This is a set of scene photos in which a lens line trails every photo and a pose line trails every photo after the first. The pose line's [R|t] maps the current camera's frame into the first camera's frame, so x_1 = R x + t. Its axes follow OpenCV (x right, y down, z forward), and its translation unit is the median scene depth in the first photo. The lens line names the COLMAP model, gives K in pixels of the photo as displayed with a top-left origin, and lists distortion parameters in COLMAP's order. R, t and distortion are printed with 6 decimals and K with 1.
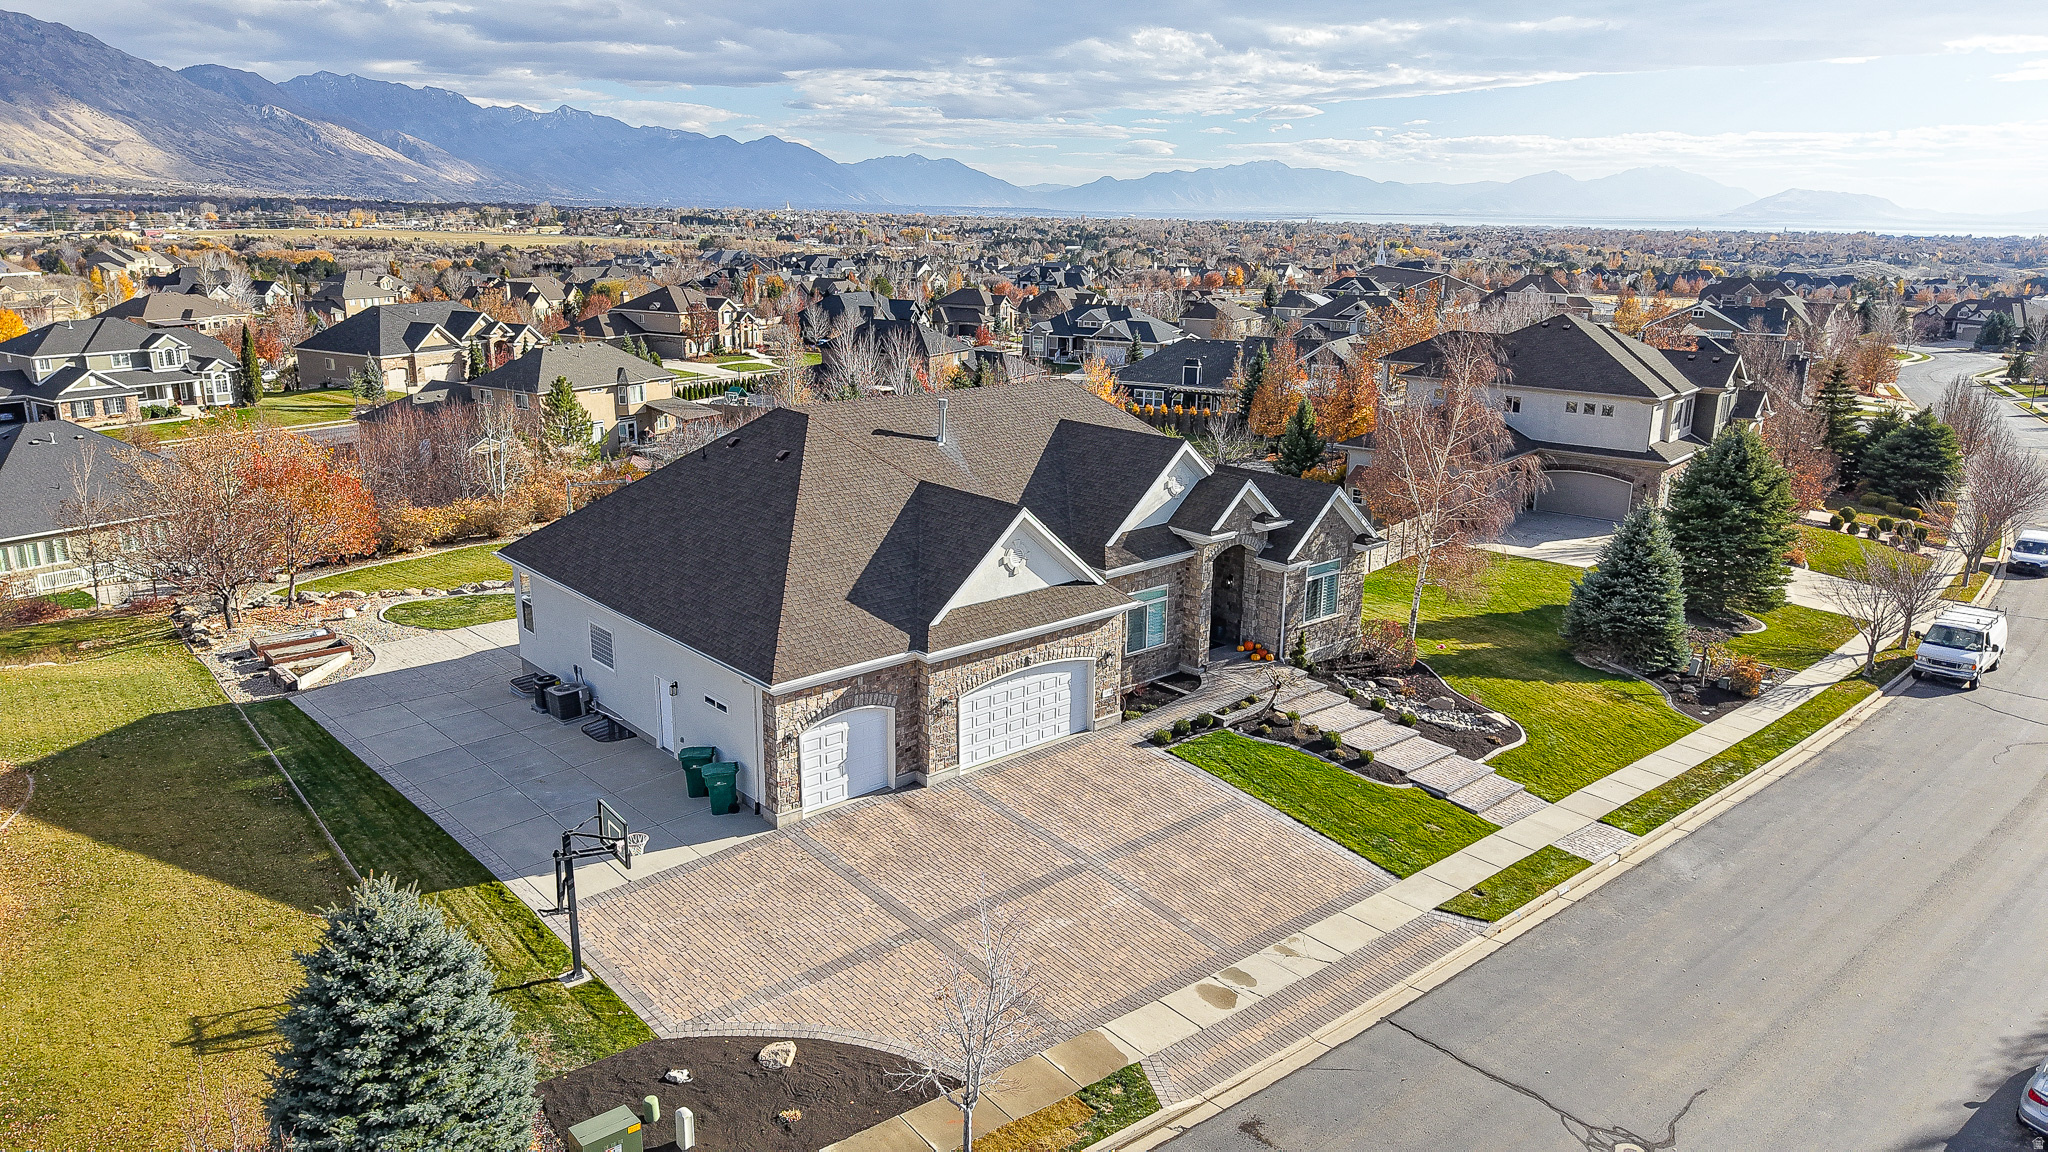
lens RADIAL K [[1371.6, 0, 1025.0], [0, 1371.6, 578.2], [0, 0, 1]] dist [0.043054, -0.052509]
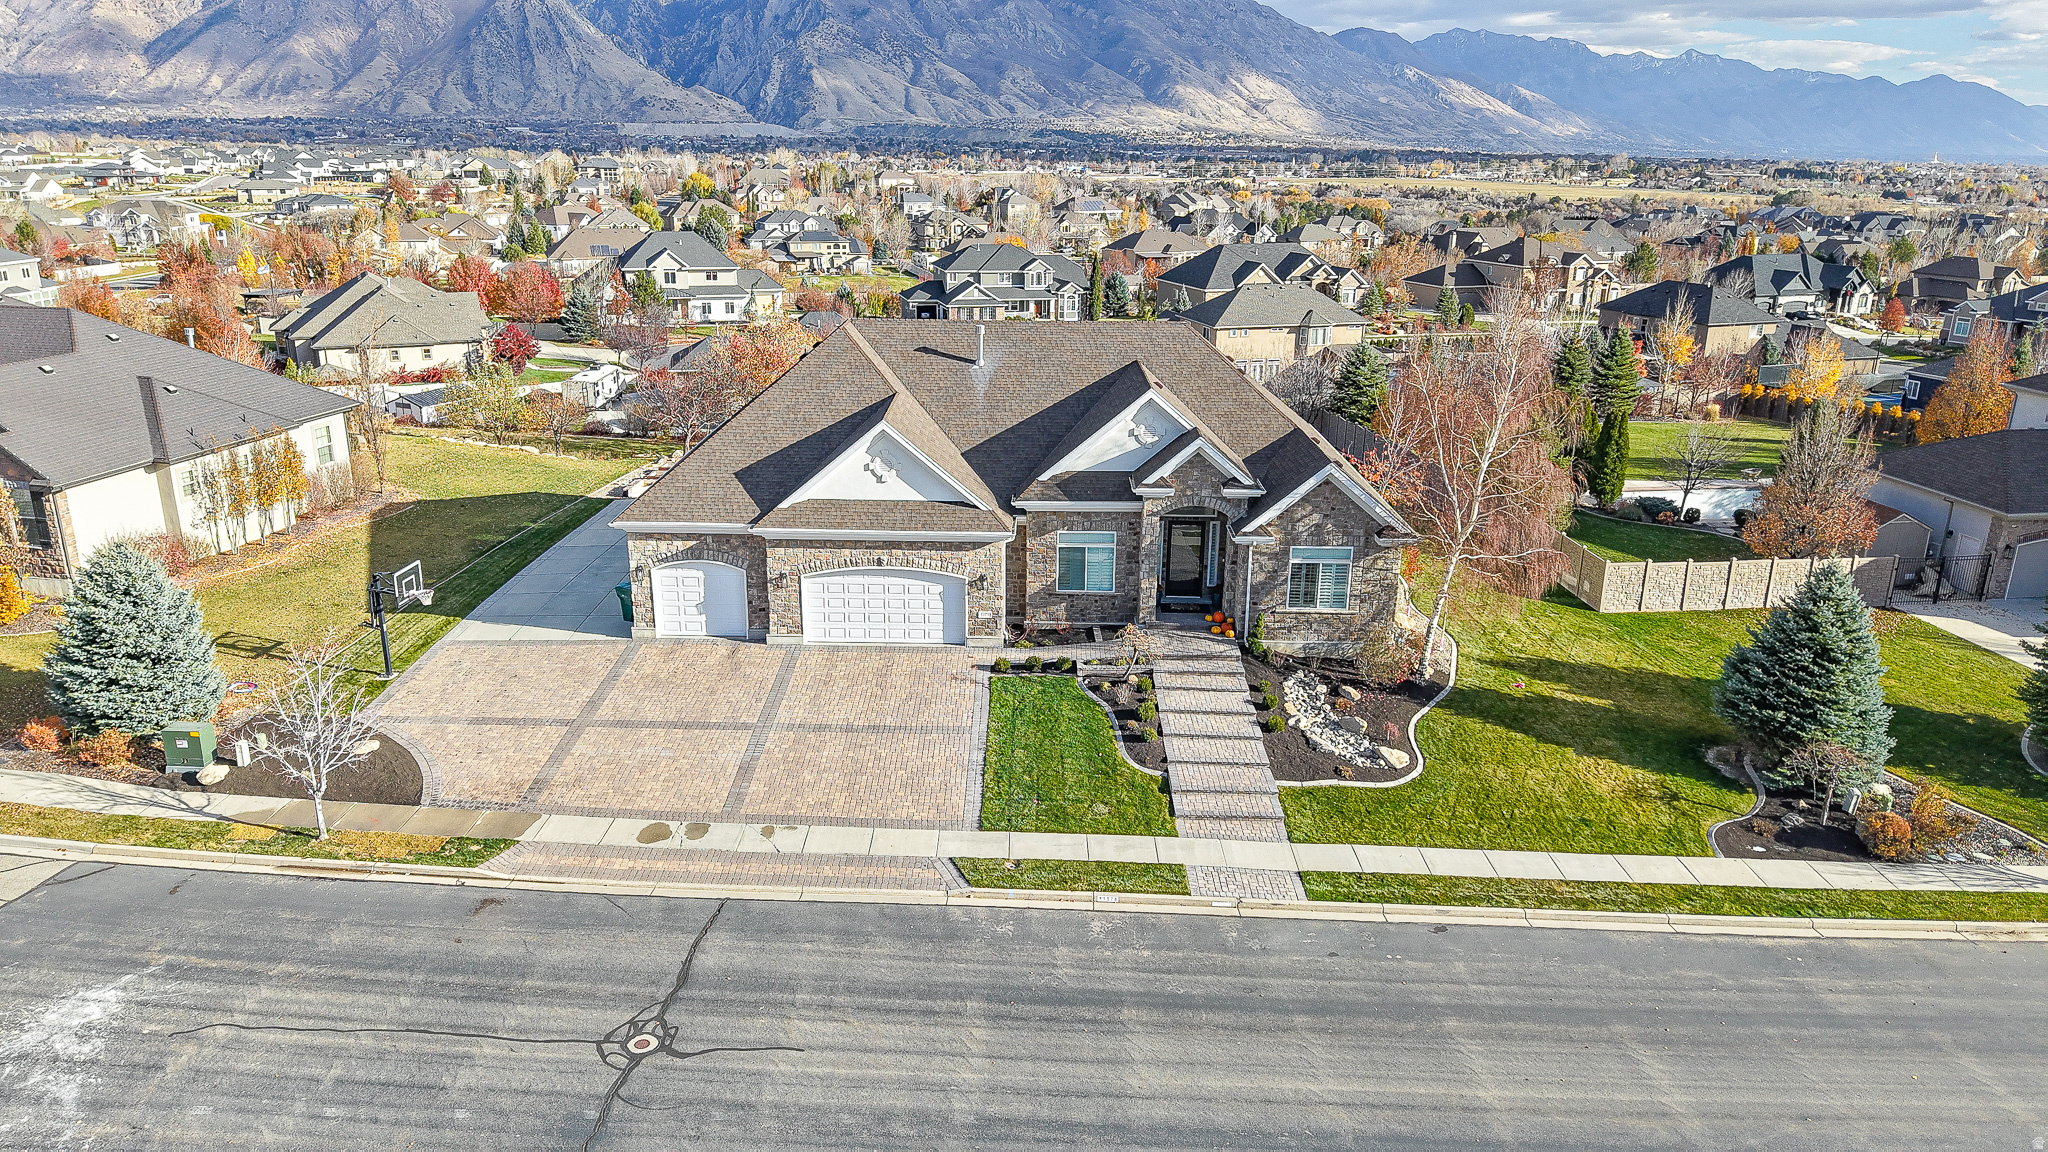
lens RADIAL K [[1371.6, 0, 1025.0], [0, 1371.6, 578.2], [0, 0, 1]] dist [0.043054, -0.052509]
pose [[0.743741, 0.199934, -0.637868, 0.607965], [-0.179203, 0.978930, 0.097889, -0.041924], [0.643999, 0.041504, 0.763899, 0.180397]]
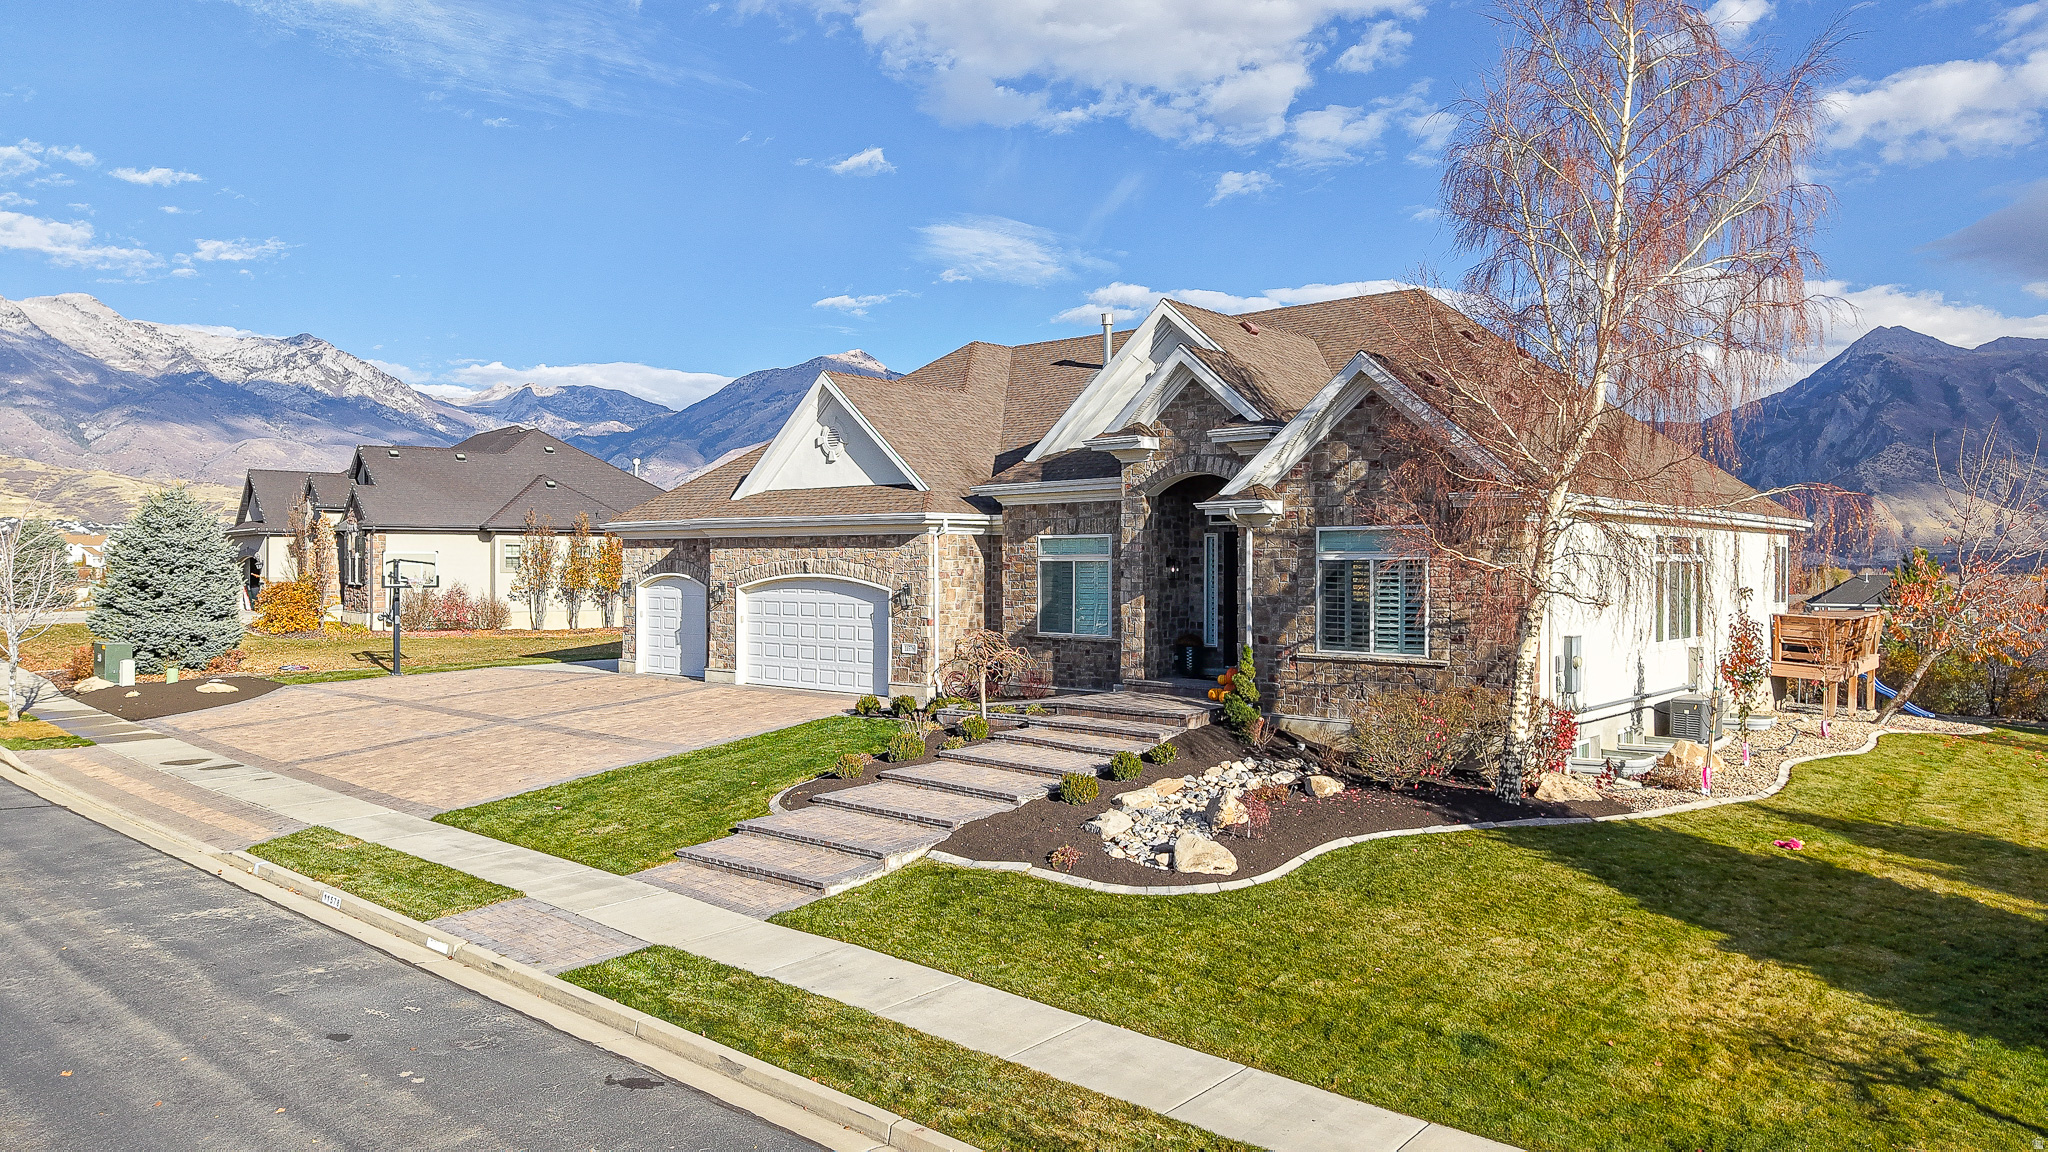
lens RADIAL K [[1371.6, 0, 1025.0], [0, 1371.6, 578.2], [0, 0, 1]] dist [0.043054, -0.052509]
pose [[0.138913, -0.003543, -0.990298, 0.617393], [-0.263321, 0.963863, -0.040385, 0.050835], [0.954654, 0.266376, 0.132960, 0.779695]]
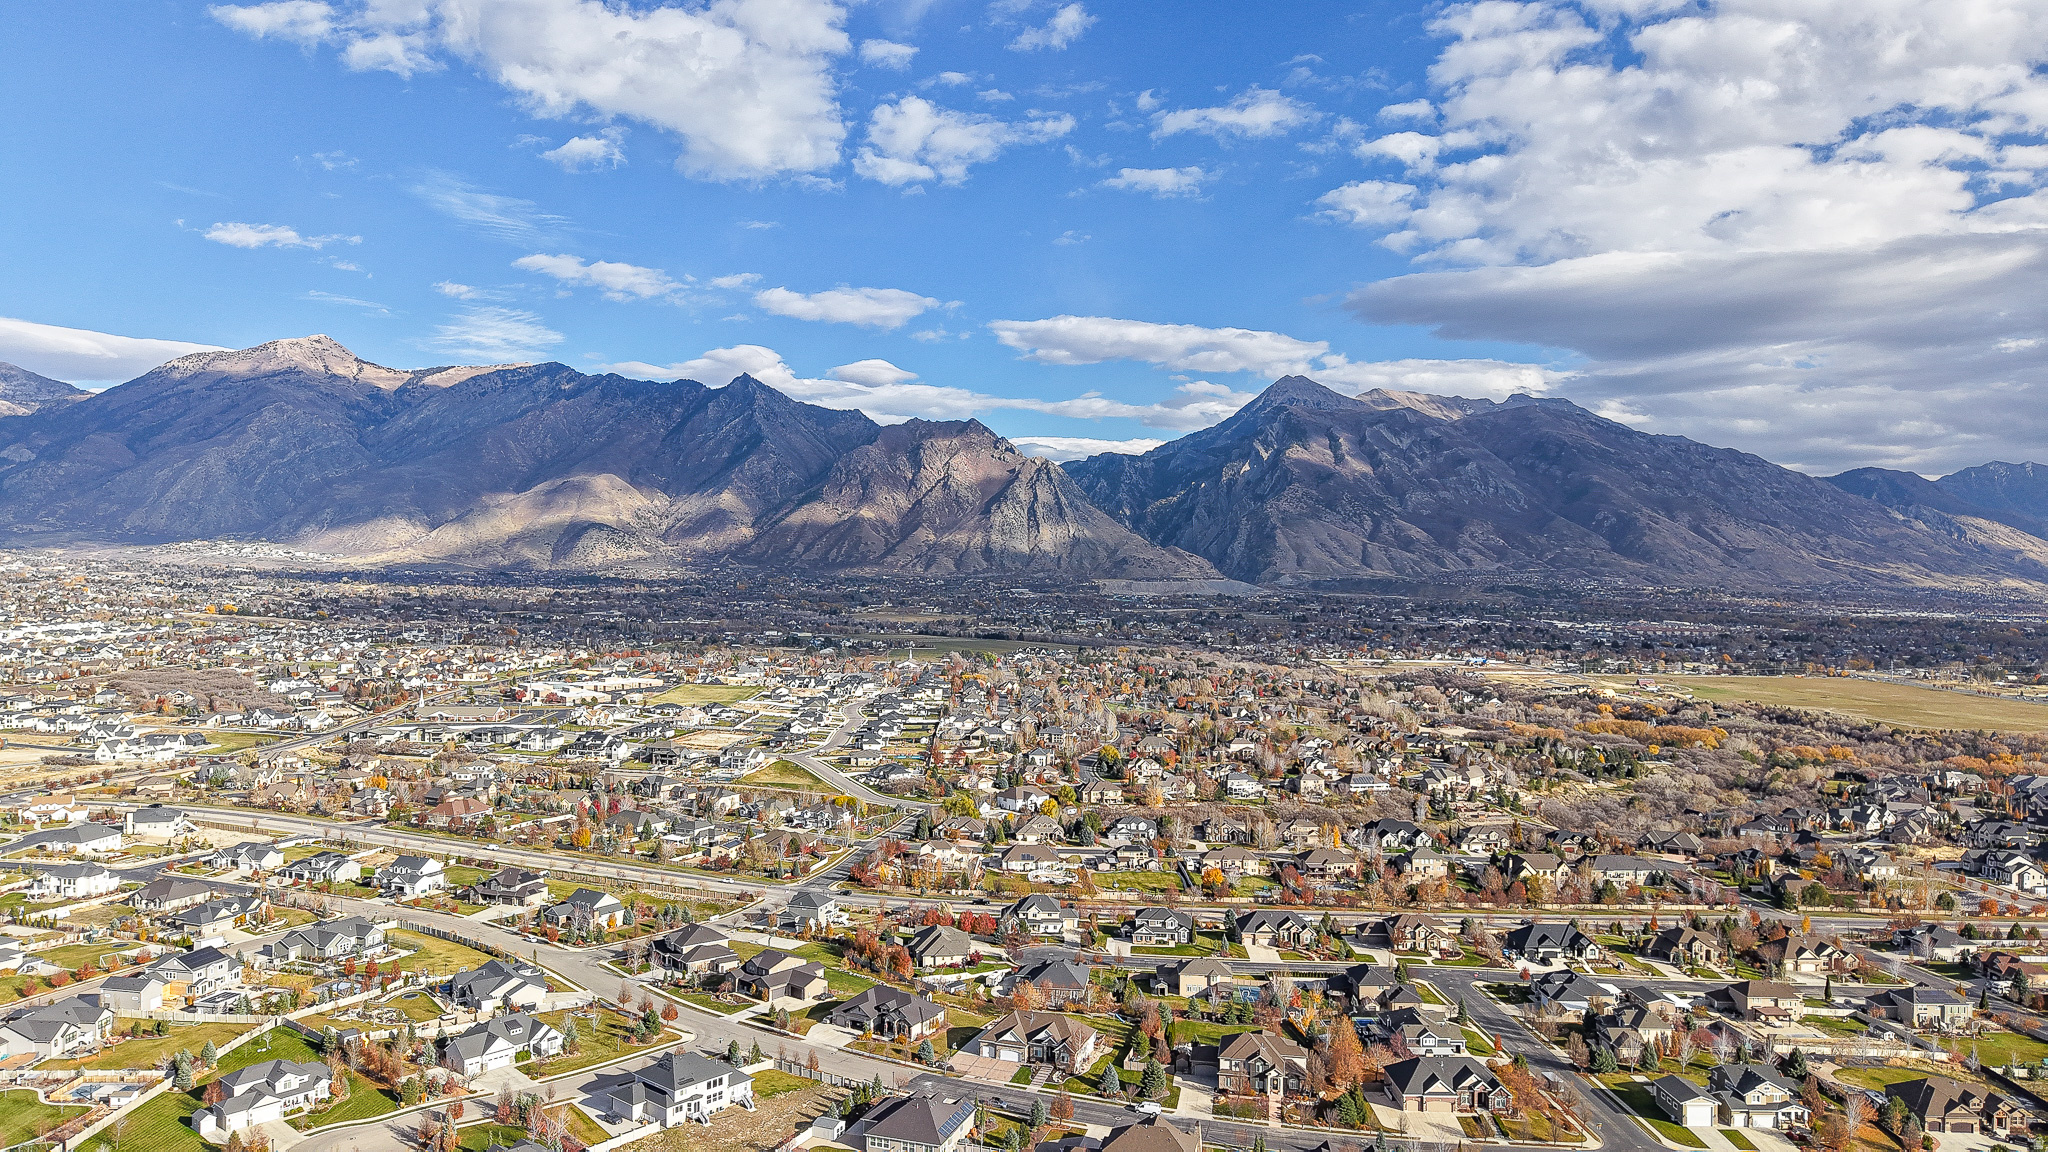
lens RADIAL K [[1412.9, 0, 1026.2], [0, 1412.9, 540.0], [0, 0, 1]] dist [0.117127, -0.207923]
pose [[0.482575, -0.010116, -0.875796, 5.997510], [-0.236923, 0.961147, -0.141649, -1.330204], [0.843201, 0.275853, 0.461429, -2.962276]]
